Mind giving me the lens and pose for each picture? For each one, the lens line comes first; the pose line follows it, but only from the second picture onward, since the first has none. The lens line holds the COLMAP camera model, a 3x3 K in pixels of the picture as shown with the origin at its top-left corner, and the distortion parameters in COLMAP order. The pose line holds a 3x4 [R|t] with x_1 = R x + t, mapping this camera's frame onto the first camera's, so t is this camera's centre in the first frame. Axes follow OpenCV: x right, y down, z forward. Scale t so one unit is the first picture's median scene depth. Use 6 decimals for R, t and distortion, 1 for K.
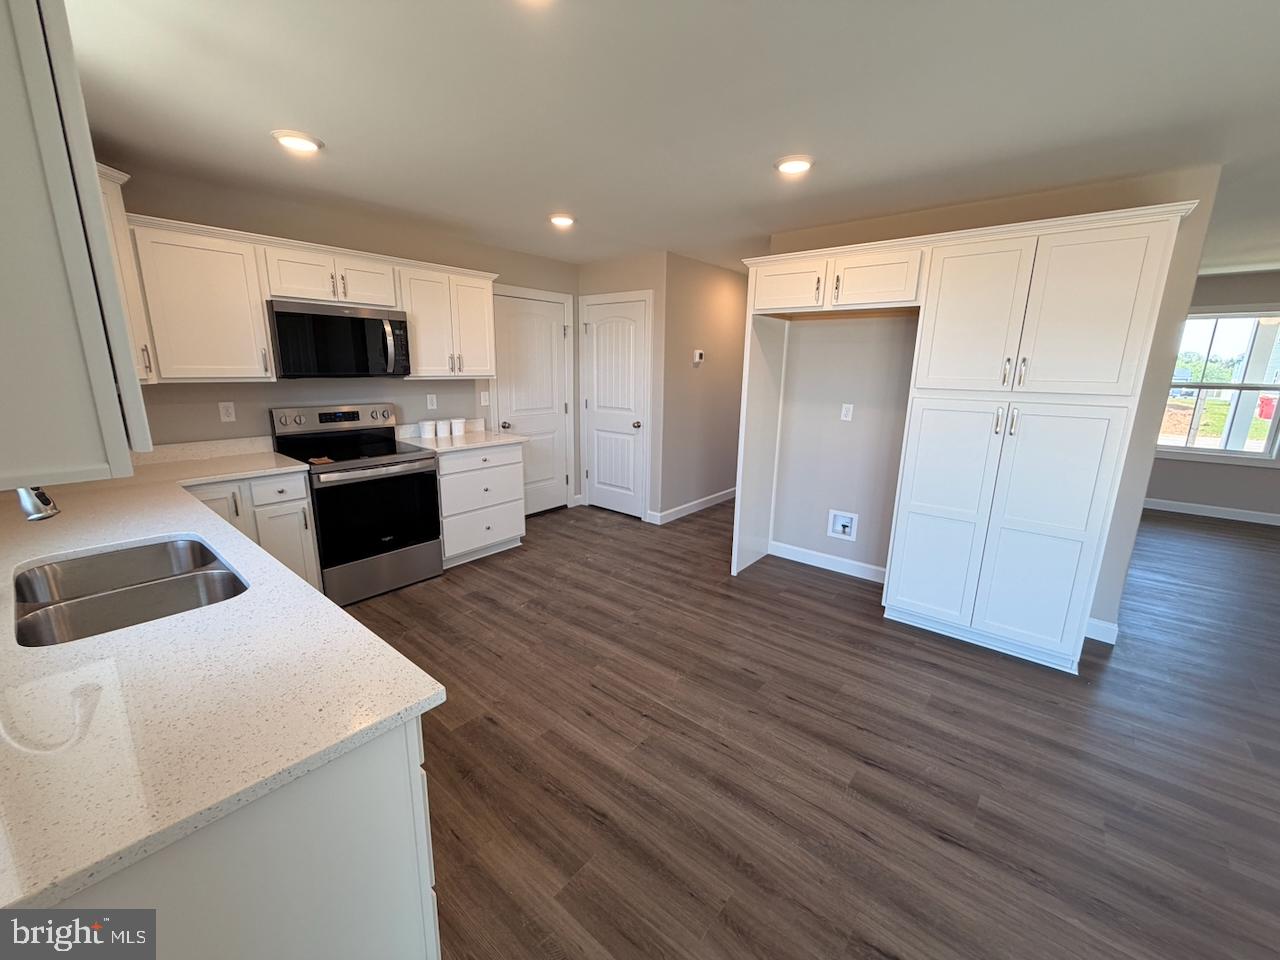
lens RADIAL K [[509.8, 0, 637.3], [0, 509.8, 481.7], [0, 0, 1]] dist [-0.000221, 0.000390]
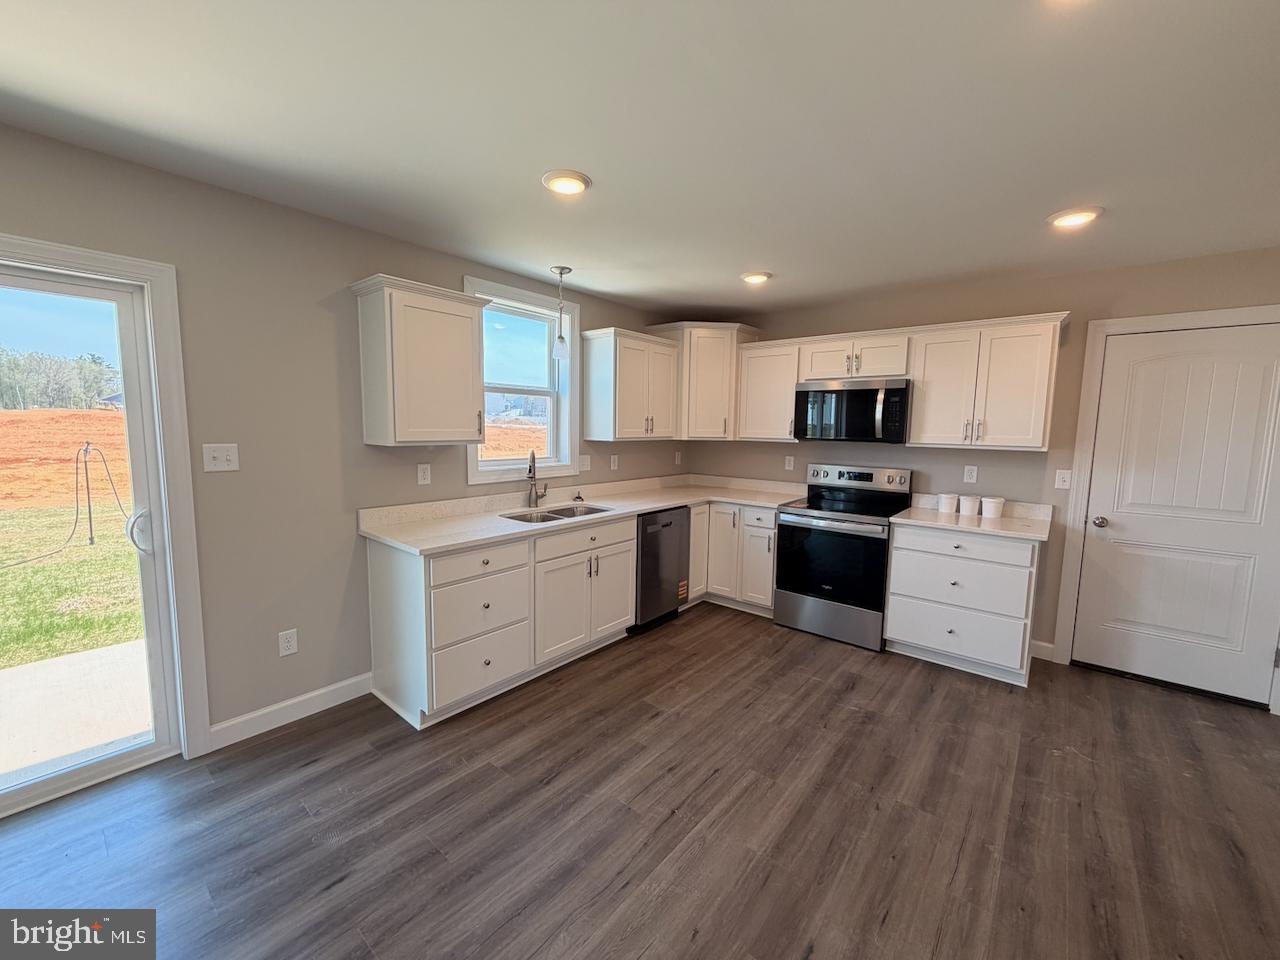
lens RADIAL K [[509.8, 0, 639.2], [0, 509.8, 482.6], [0, 0, 1]] dist [-0.000221, 0.000390]
pose [[0.002016, 0.095706, -0.995408, 0.687277], [-0.240791, 0.966168, 0.092407, -0.129618], [0.970575, 0.239499, 0.024993, 0.643851]]
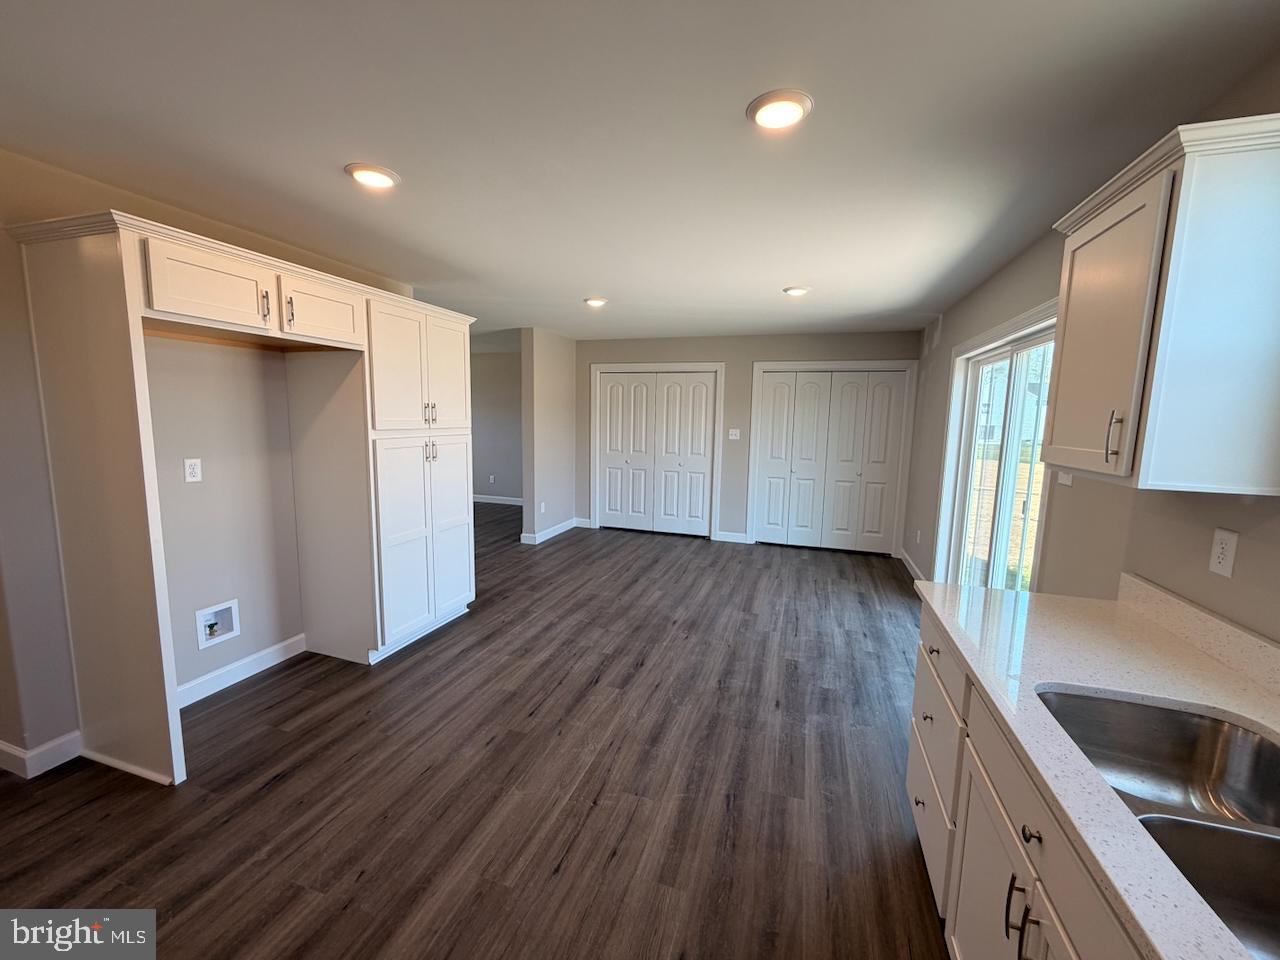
lens RADIAL K [[509.8, 0, 638.5], [0, 509.8, 477.3], [0, 0, 1]] dist [-0.000221, 0.000390]
pose [[-0.364751, -0.135283, 0.921225, -0.622230], [0.183751, 0.959472, 0.213655, -0.218099], [-0.912794, 0.247206, -0.325110, 0.886031]]
